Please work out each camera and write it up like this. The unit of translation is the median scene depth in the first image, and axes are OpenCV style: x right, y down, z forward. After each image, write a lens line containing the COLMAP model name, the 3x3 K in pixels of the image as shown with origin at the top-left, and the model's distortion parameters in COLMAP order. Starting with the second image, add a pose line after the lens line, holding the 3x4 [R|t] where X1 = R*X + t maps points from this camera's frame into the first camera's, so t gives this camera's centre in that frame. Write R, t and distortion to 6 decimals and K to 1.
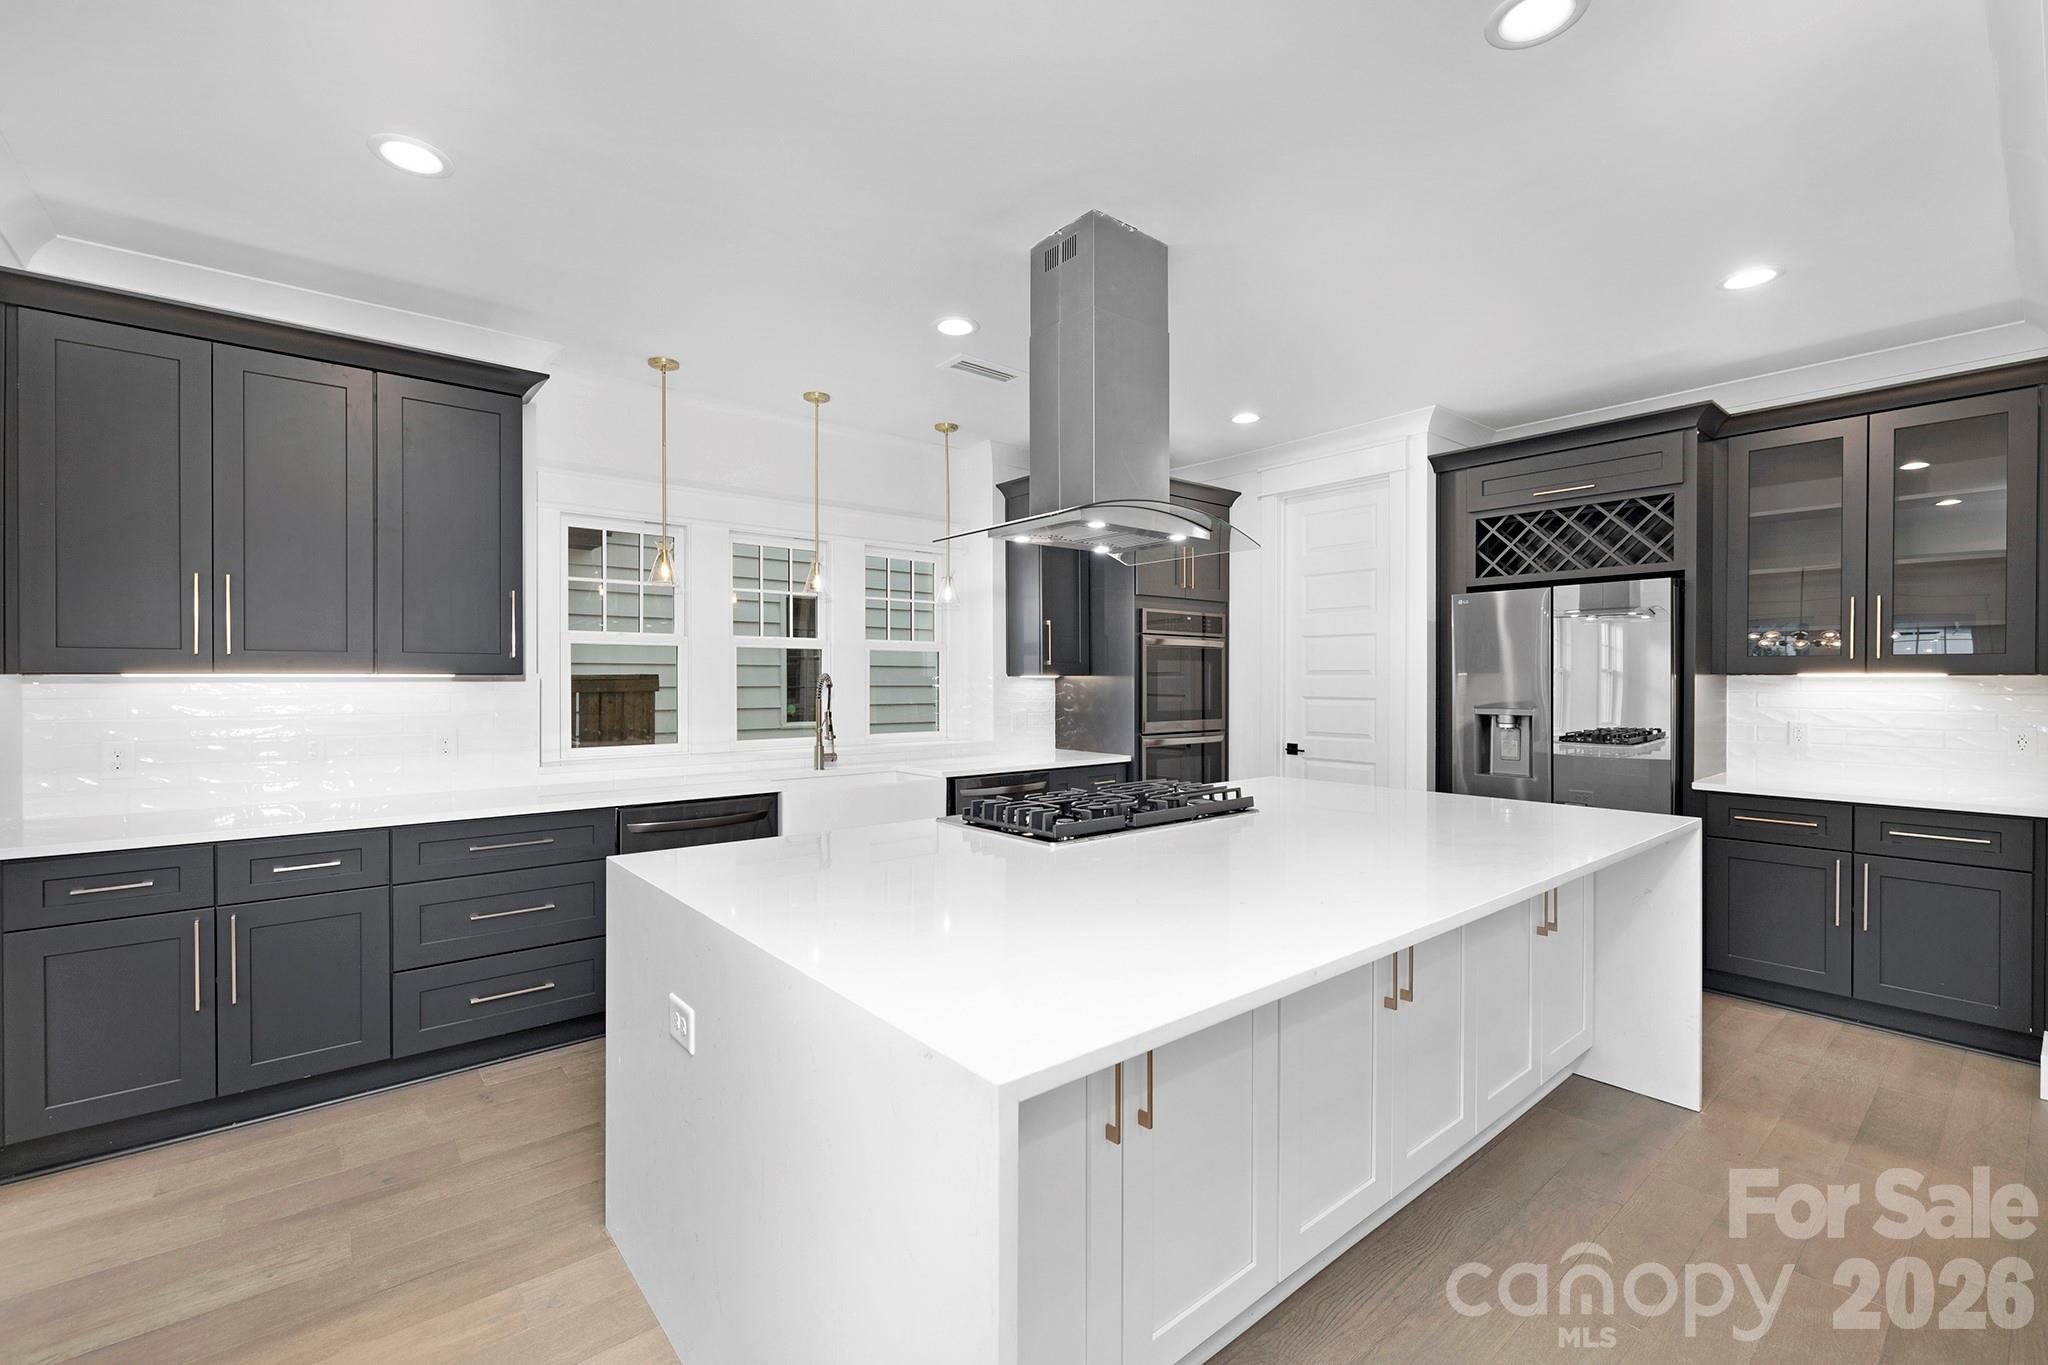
lens RADIAL K [[868.9, 0, 1020.4], [0, 868.9, 671.8], [0, 0, 1]] dist [-0.000863, -0.000202]
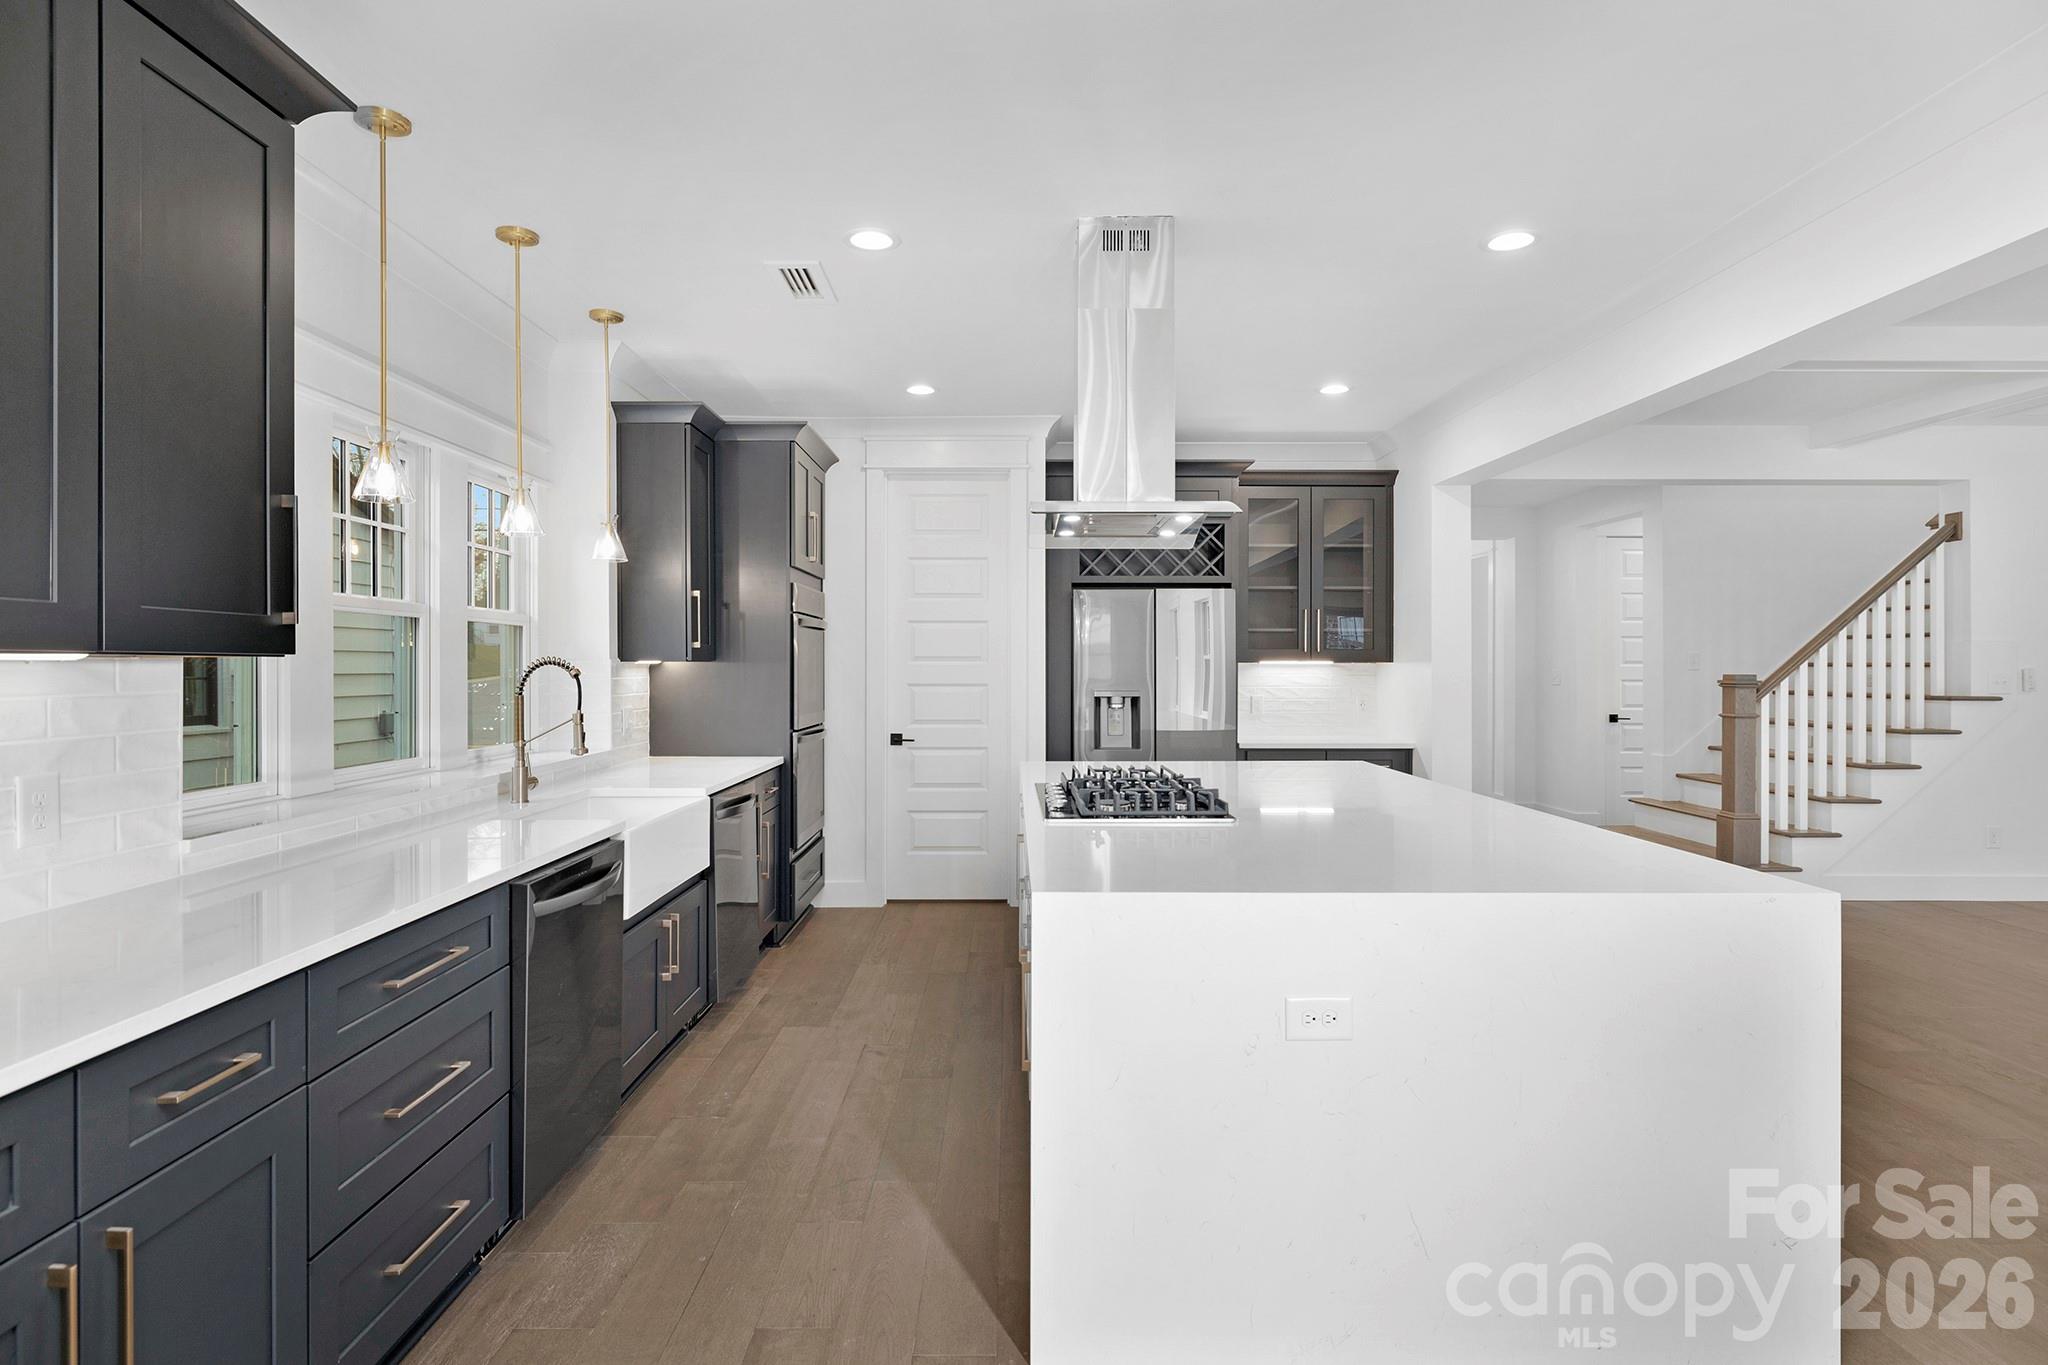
lens RADIAL K [[1062.4, 0, 1017.9], [0, 1062.4, 660.5], [0, 0, 1]] dist [0.001790, 0.000664]
pose [[0.631246, 0.002527, 0.775578, -0.589066], [-0.007604, 0.999967, 0.002931, -0.001858], [-0.775545, -0.007747, 0.631245, 0.196284]]
